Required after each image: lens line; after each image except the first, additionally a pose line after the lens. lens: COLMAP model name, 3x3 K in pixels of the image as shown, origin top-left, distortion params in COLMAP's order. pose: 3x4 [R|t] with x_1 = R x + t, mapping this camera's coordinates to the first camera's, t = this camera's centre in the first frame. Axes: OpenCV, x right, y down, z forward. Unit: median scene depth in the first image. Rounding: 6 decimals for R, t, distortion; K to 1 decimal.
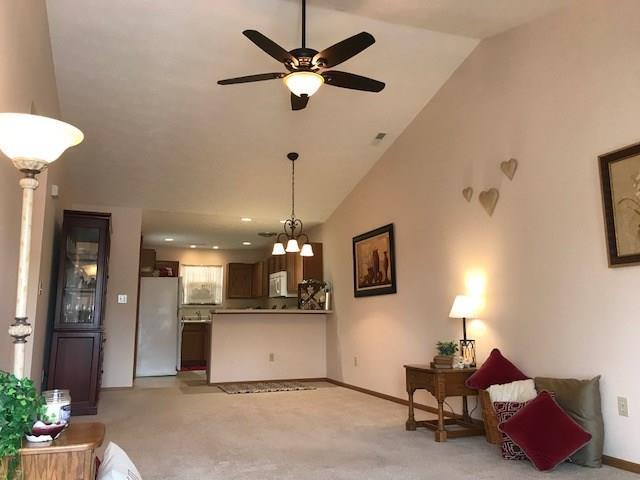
lens RADIAL K [[524.9, 0, 318.2], [0, 524.9, 233.2], [0, 0, 1]] dist [0.057914, -0.069910]
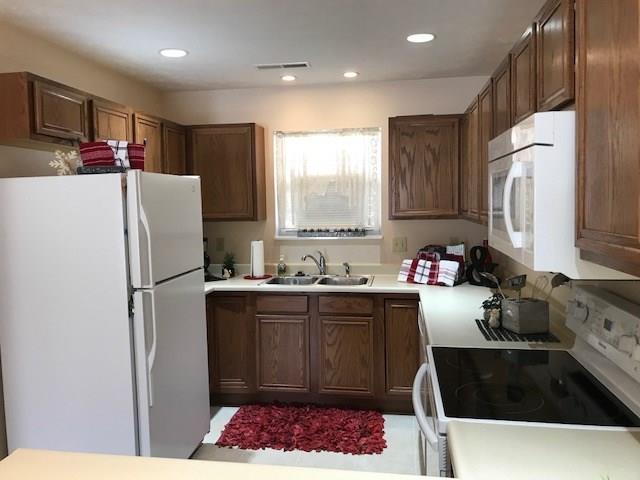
lens RADIAL K [[520.4, 0, 311.5], [0, 520.4, 229.4], [0, 0, 1]] dist [0.063664, -0.070668]
pose [[0.864643, 0.013524, -0.502204, -0.069941], [0.098750, 0.975561, 0.196290, 0.097007], [0.492585, -0.219313, 0.842176, 1.156030]]
